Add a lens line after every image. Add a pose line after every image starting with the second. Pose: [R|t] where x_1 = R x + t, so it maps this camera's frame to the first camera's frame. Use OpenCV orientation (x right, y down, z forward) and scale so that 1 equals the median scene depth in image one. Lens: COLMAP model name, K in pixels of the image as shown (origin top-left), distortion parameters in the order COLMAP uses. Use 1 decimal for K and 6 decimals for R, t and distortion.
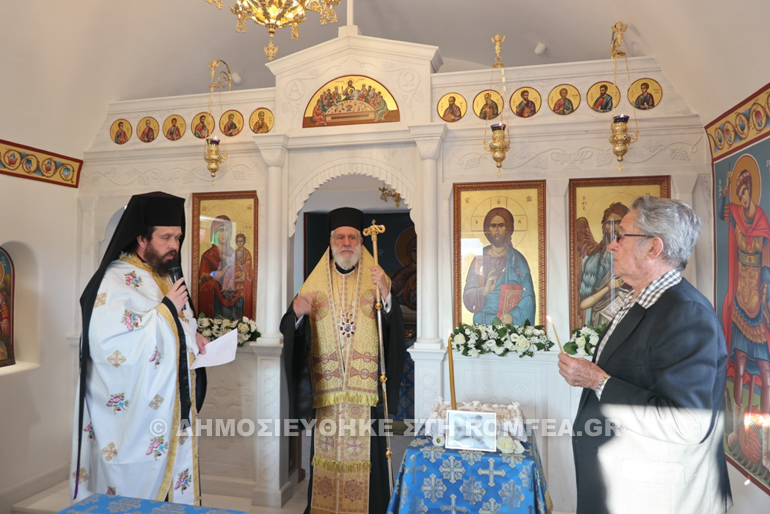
lens RADIAL K [[529.0, 0, 380.2], [0, 529.0, 256.0], [0, 0, 1]] dist [-0.016409, -0.005000]
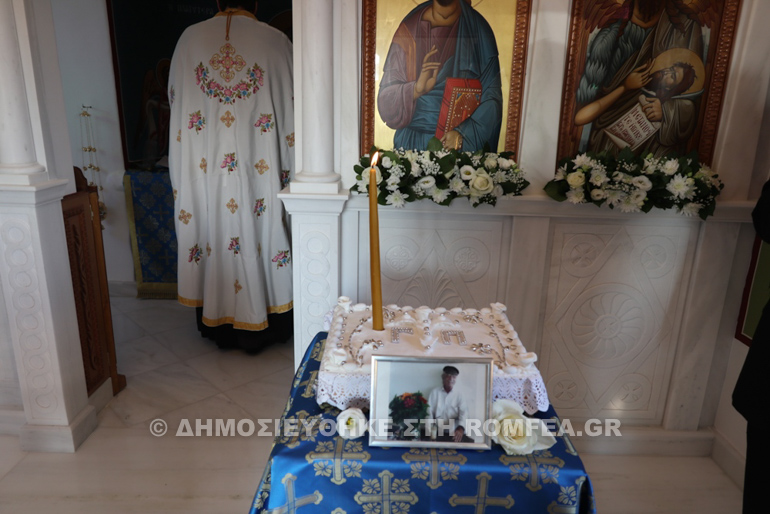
lens RADIAL K [[529.0, 0, 381.1], [0, 529.0, 251.9], [0, 0, 1]] dist [-0.016409, -0.005000]
pose [[0.974229, -0.035741, 0.222710, 0.032923], [-0.032973, 0.954193, 0.297371, 0.068751], [-0.223137, -0.297051, 0.928424, 0.461417]]
